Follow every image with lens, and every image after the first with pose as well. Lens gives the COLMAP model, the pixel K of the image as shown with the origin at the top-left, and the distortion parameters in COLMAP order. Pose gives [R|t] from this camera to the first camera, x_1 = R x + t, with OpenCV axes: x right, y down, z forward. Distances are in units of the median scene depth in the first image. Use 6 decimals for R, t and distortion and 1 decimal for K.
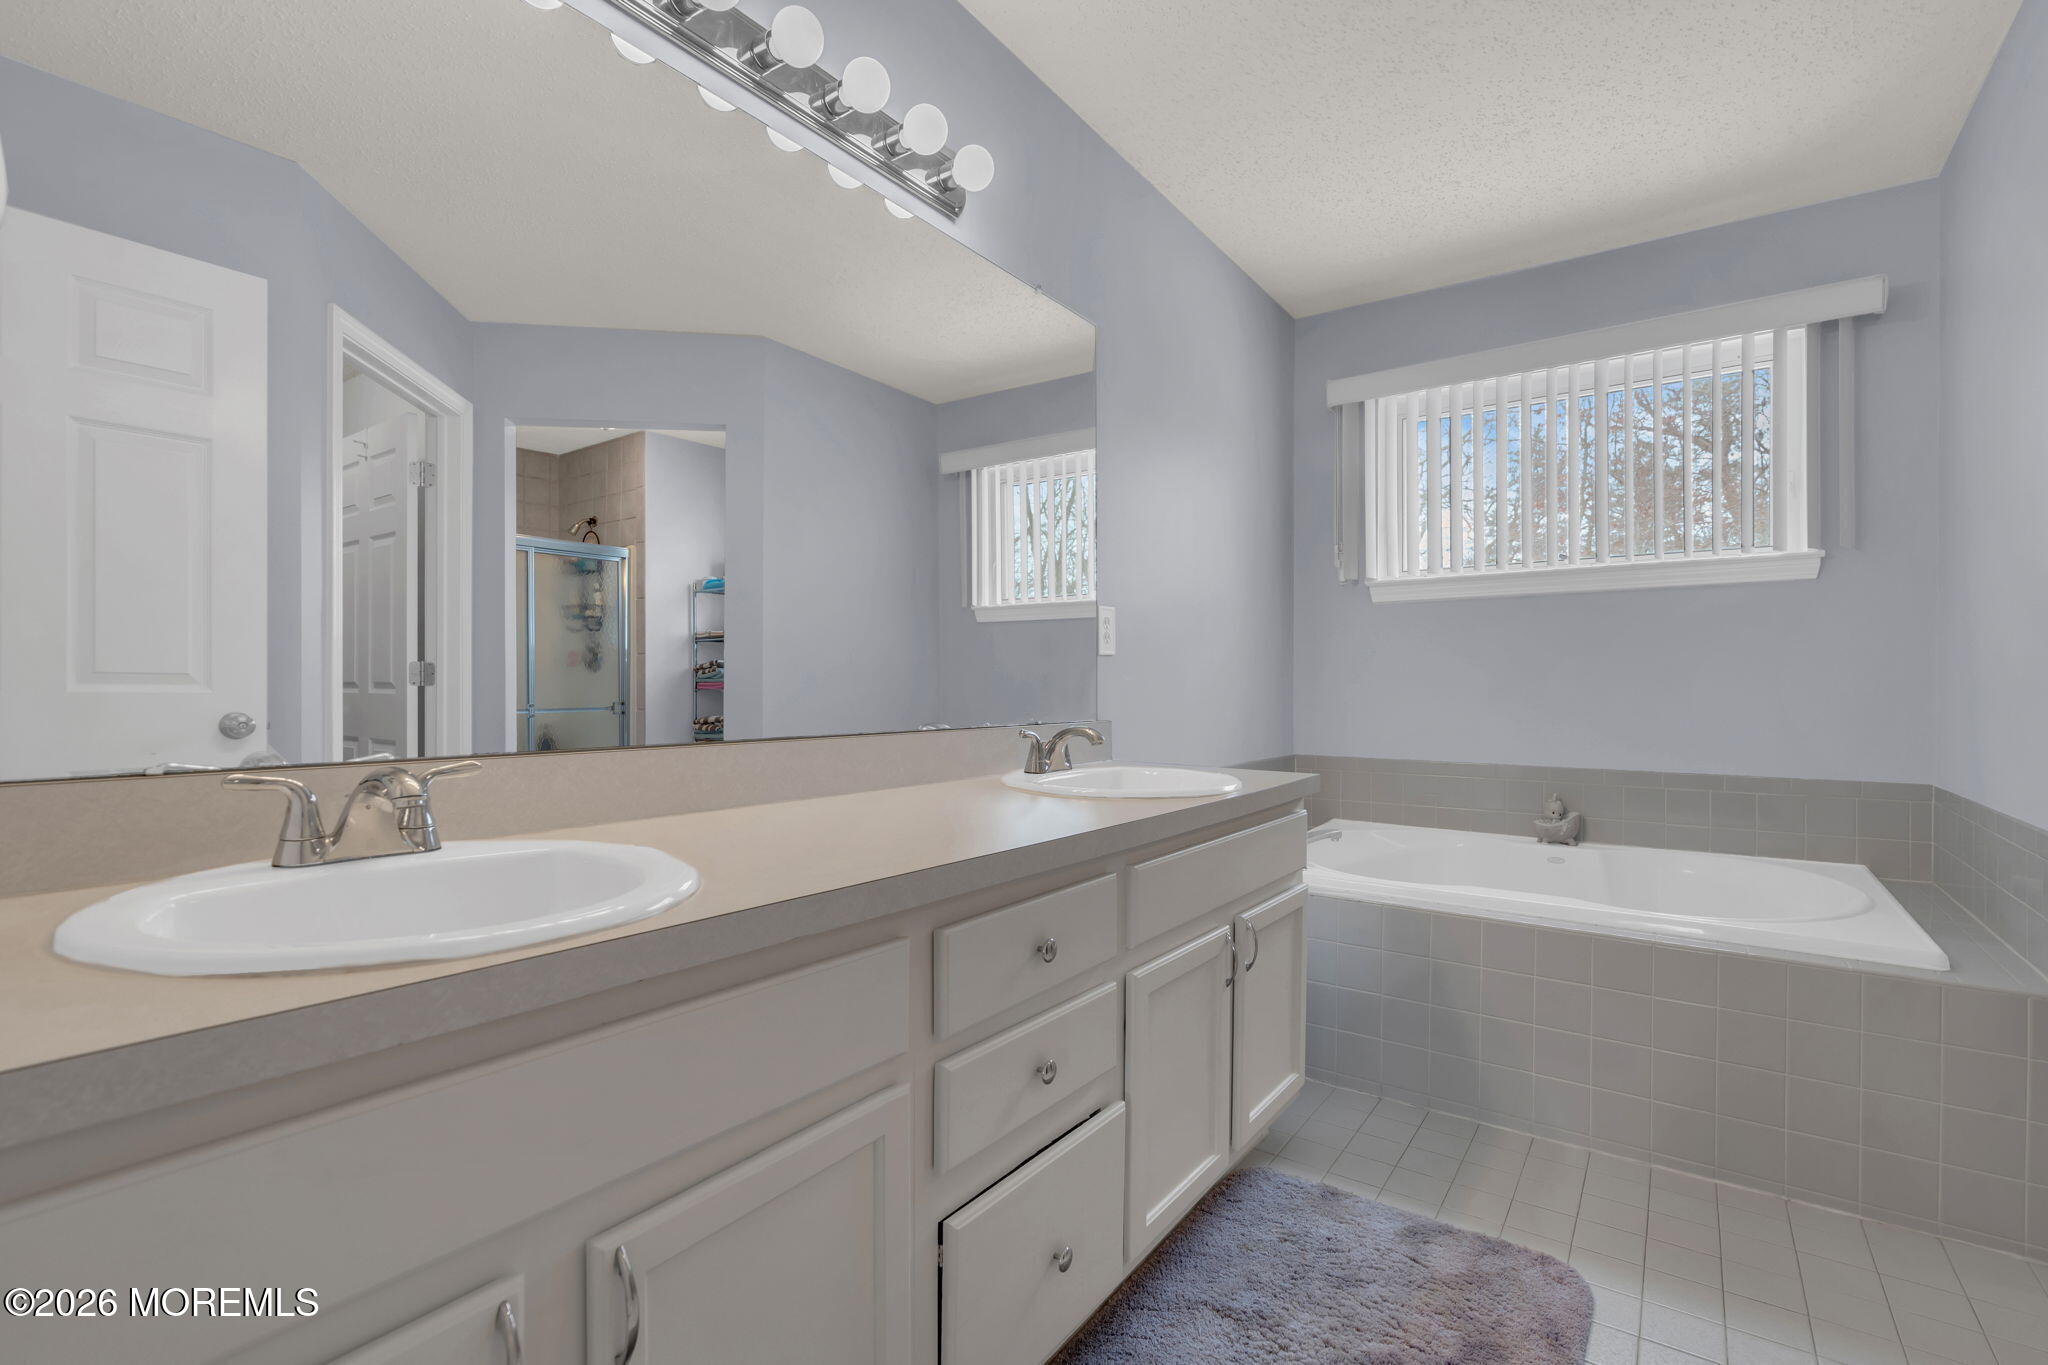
lens RADIAL K [[934.7, 0, 1021.4], [0, 934.7, 684.9], [0, 0, 1]] dist [-0.001070, 0.000616]
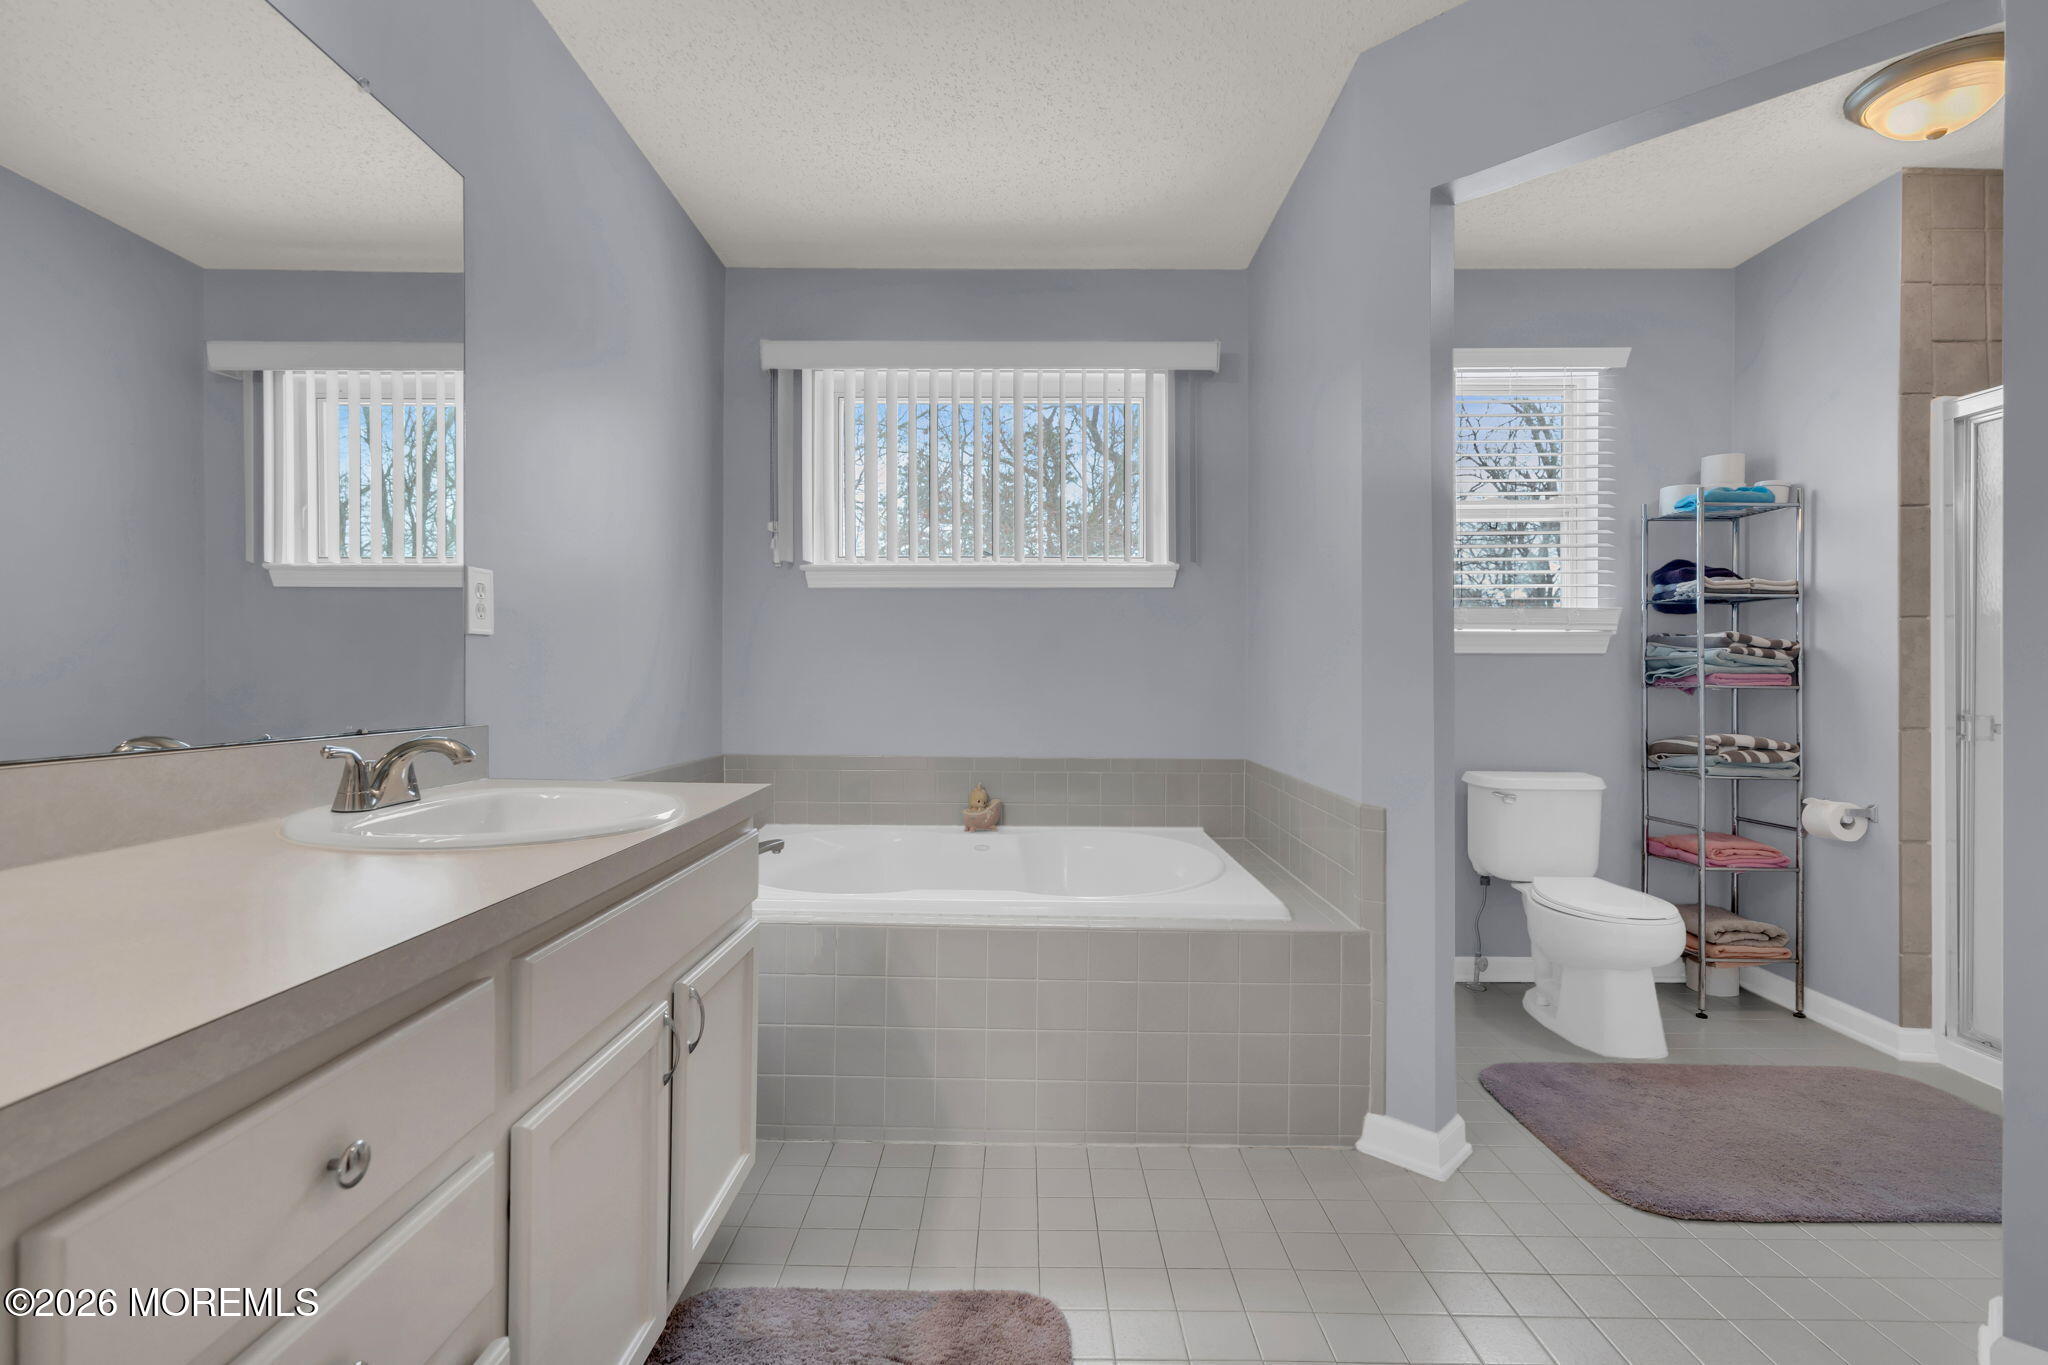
lens RADIAL K [[934.7, 0, 1021.2], [0, 934.7, 681.1], [0, 0, 1]] dist [-0.001070, 0.000616]
pose [[0.817635, 0.001103, 0.575736, 0.015144], [-0.005377, 0.999969, 0.005721, -0.001973], [-0.575712, -0.007773, 0.817616, 0.145474]]
